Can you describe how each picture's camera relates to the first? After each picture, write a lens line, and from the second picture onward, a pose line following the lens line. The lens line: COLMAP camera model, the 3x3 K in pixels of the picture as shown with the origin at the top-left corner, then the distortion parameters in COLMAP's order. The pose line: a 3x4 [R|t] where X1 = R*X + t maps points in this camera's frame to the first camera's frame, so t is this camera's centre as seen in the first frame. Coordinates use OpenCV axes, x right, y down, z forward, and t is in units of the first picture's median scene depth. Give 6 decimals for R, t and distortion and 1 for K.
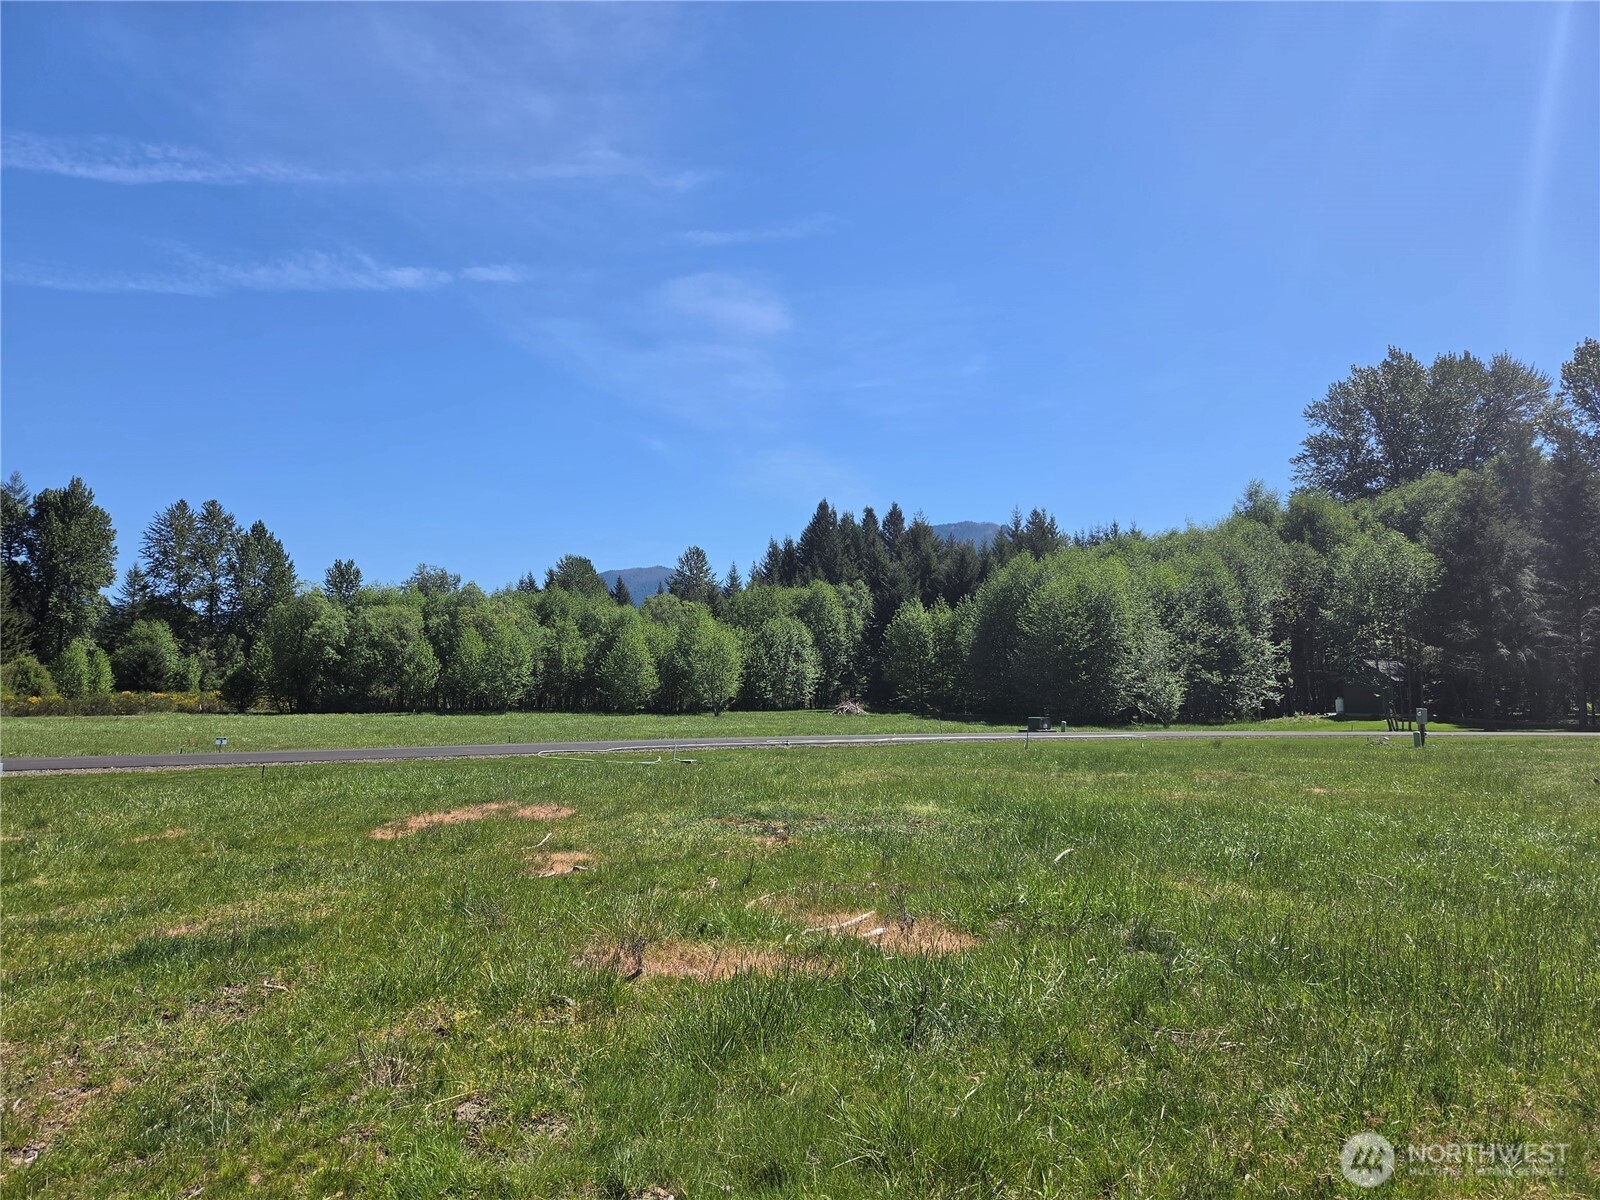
lens RADIAL K [[1063.3, 0, 796.7], [0, 1063.3, 589.7], [0, 0, 1]] dist [0.068716, -0.053330]
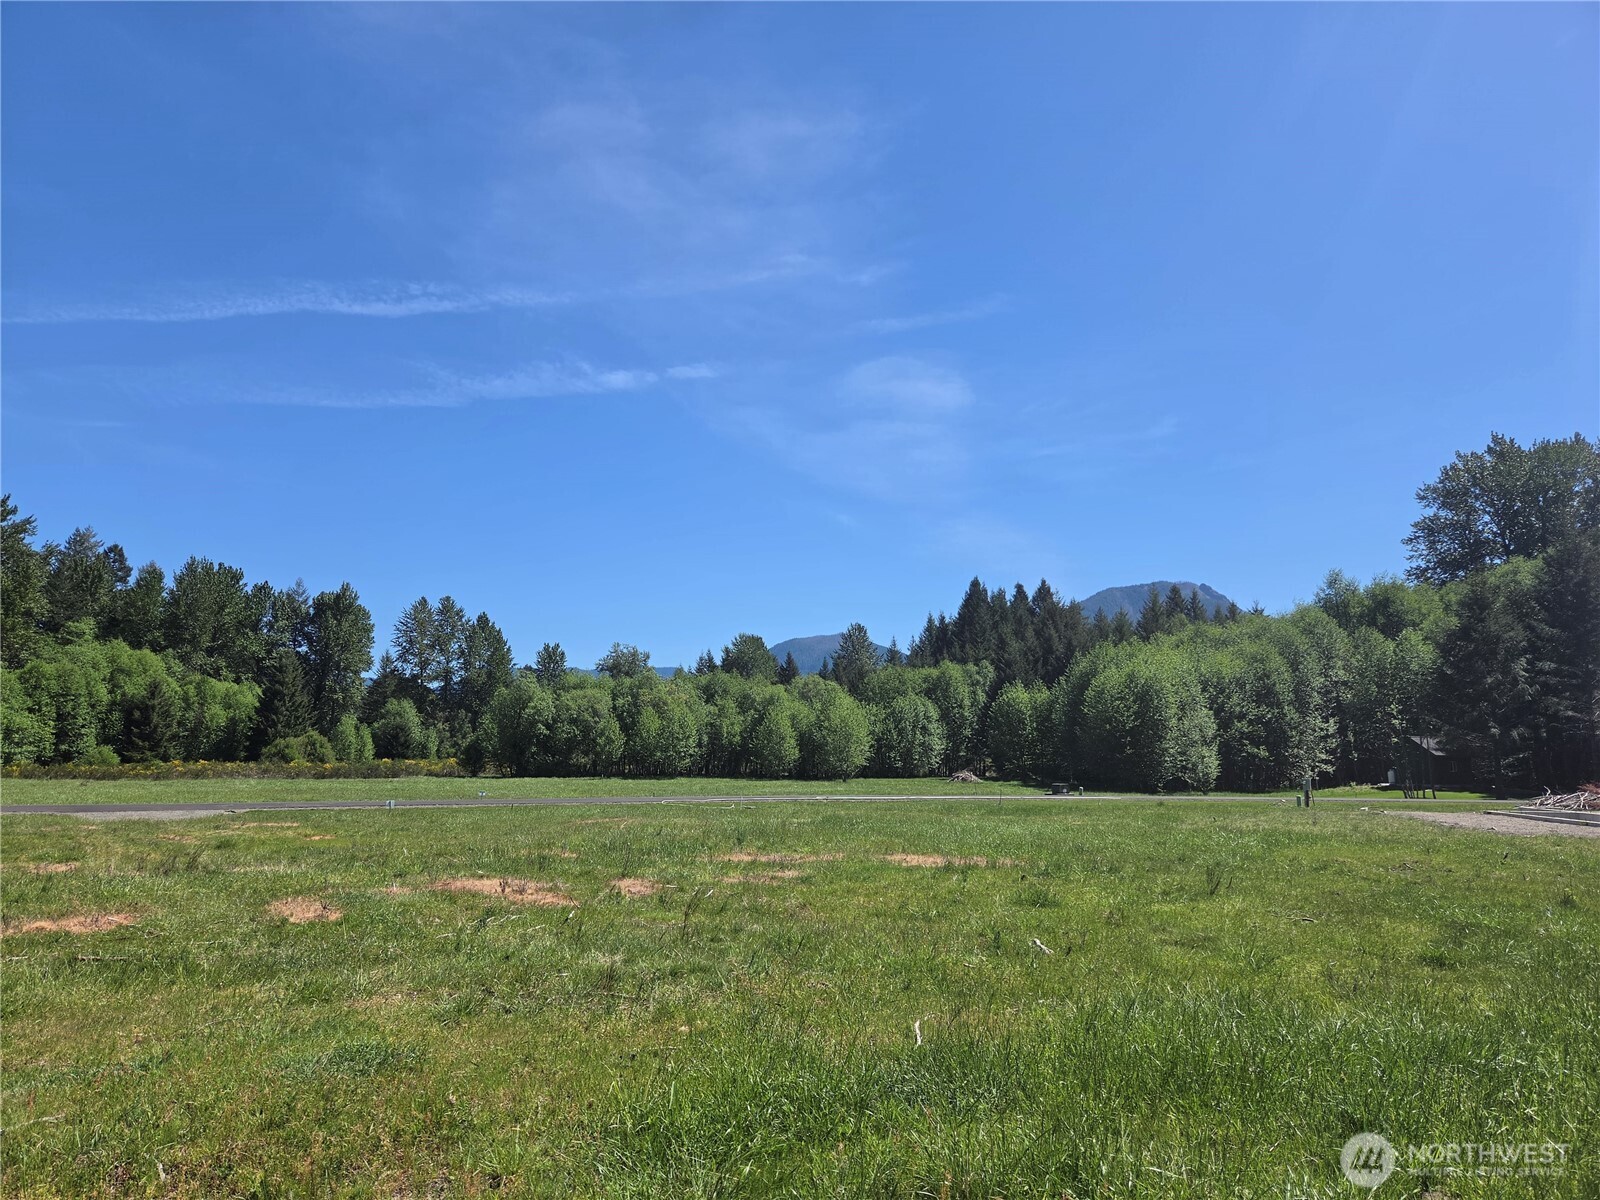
lens RADIAL K [[1063.3, 0, 792.4], [0, 1063.3, 596.9], [0, 0, 1]] dist [0.068716, -0.053330]
pose [[0.984403, -0.024251, -0.174249, 0.068228], [0.014605, 0.998300, -0.056424, -0.018365], [0.175321, 0.052999, 0.983084, -0.163957]]
